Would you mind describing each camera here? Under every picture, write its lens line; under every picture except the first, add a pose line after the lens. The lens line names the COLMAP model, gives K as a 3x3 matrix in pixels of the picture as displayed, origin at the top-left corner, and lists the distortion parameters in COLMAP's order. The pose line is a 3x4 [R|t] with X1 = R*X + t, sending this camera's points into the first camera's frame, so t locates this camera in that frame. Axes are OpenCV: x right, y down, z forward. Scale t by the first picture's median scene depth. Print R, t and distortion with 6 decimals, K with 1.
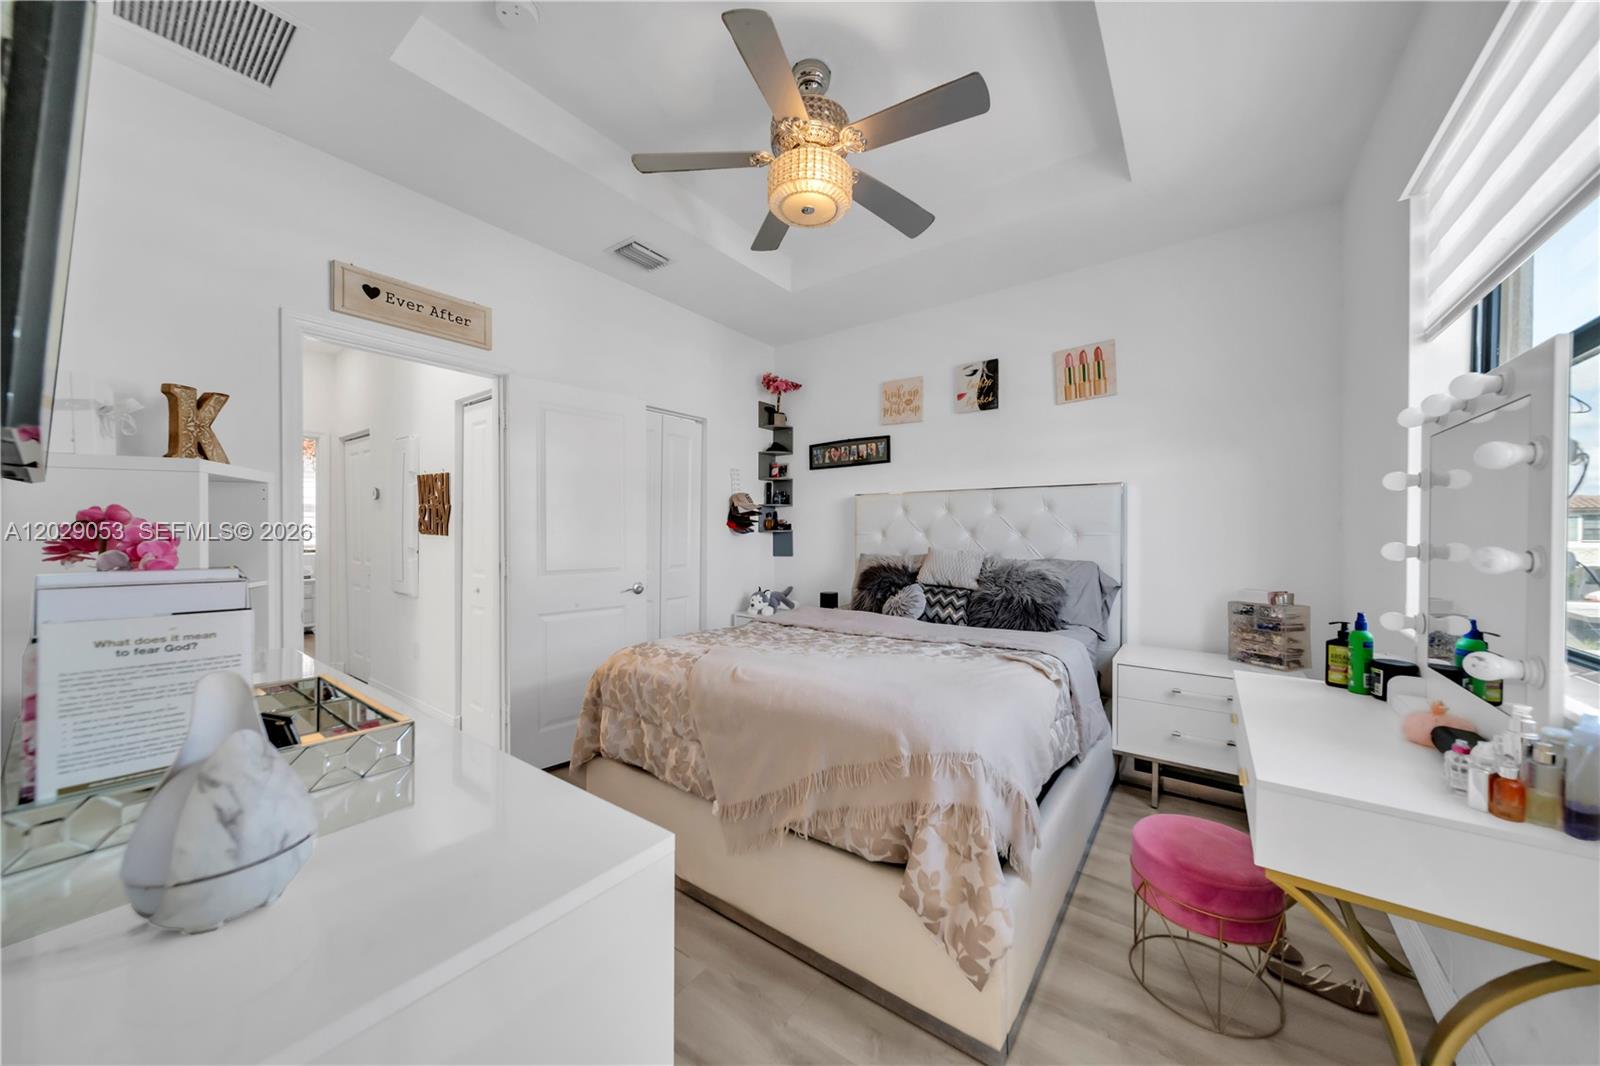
lens RADIAL K [[552.0, 0, 799.6], [0, 552.0, 537.6], [0, 0, 1]] dist [0.000730, -0.001025]
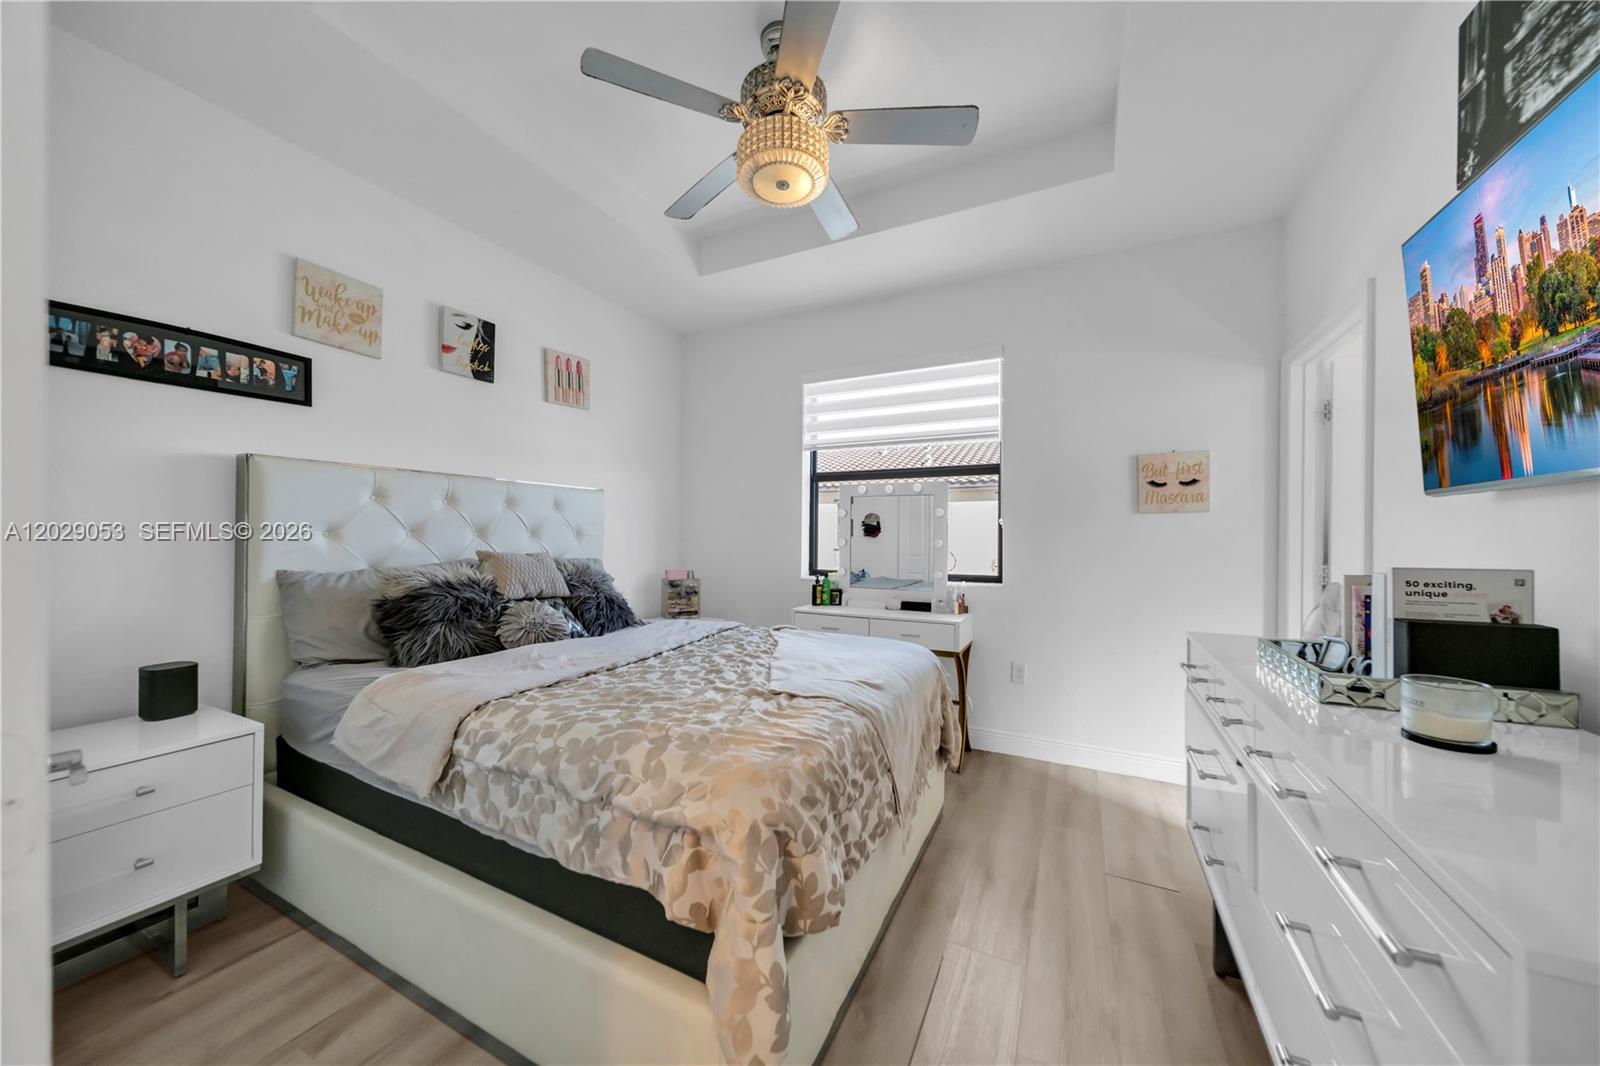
lens RADIAL K [[552.0, 0, 801.9], [0, 552.0, 533.5], [0, 0, 1]] dist [0.000730, -0.001025]
pose [[-0.172250, -0.002166, 0.985051, -0.534562], [-0.000558, 0.999998, 0.002101, -0.008667], [-0.985053, -0.000188, -0.172251, 0.669681]]
